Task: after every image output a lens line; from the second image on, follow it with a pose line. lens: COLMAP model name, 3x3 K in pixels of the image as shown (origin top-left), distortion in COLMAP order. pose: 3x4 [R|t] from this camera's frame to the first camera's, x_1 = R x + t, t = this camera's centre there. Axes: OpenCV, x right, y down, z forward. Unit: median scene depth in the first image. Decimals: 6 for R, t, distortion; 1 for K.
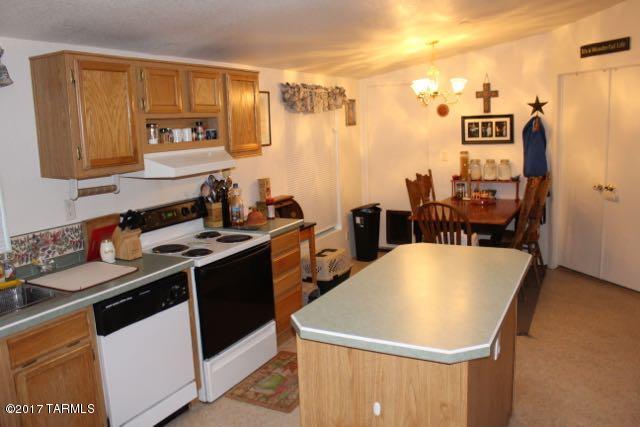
lens RADIAL K [[544.6, 0, 319.3], [0, 544.6, 197.0], [0, 0, 1]] dist [-0.132716, 0.104605]
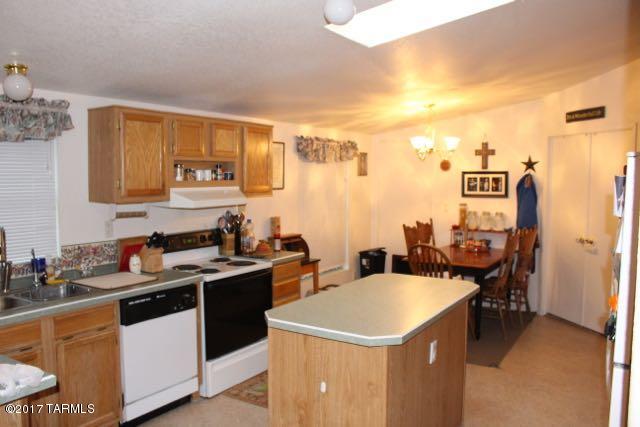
lens RADIAL K [[544.6, 0, 319.3], [0, 544.6, 197.0], [0, 0, 1]] dist [-0.132716, 0.104605]
pose [[0.996236, 0.047204, -0.072708, 0.087020], [-0.053800, 0.994340, -0.091613, 0.029083], [0.067972, 0.095179, 0.993137, -0.172171]]
